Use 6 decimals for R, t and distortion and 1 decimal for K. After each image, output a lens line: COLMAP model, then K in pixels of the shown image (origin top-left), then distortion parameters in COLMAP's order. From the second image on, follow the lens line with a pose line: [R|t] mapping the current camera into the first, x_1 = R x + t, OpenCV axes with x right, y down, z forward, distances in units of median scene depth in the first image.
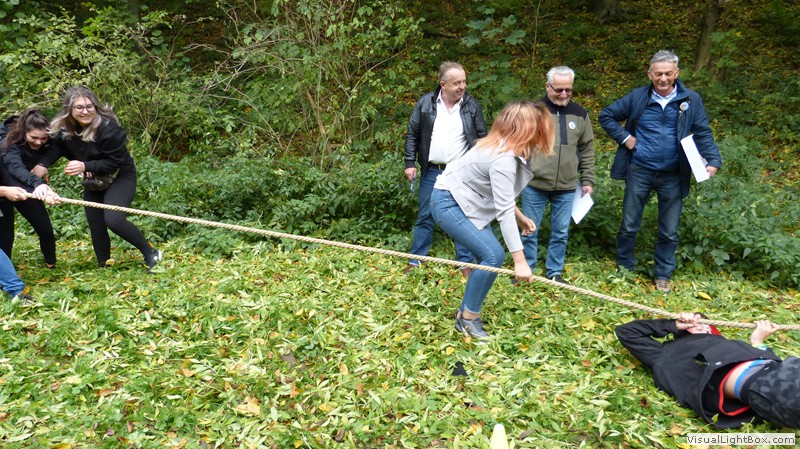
lens RADIAL K [[612.4, 0, 397.2], [0, 612.4, 225.0], [0, 0, 1]] dist [-0.055197, 0.044354]
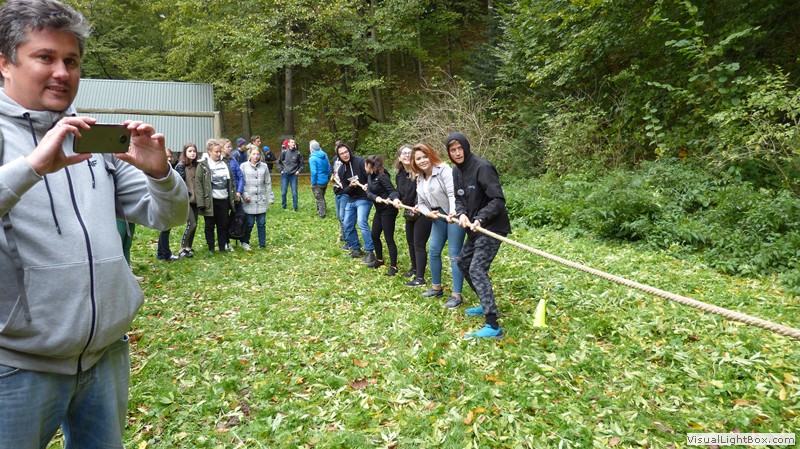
lens RADIAL K [[612.4, 0, 398.5], [0, 612.4, 223.1], [0, 0, 1]] dist [-0.055197, 0.044354]
pose [[0.494861, 0.096436, -0.863604, 0.097020], [-0.165388, 0.986109, 0.015345, 0.014860], [0.853088, 0.135236, 0.503936, -0.119407]]
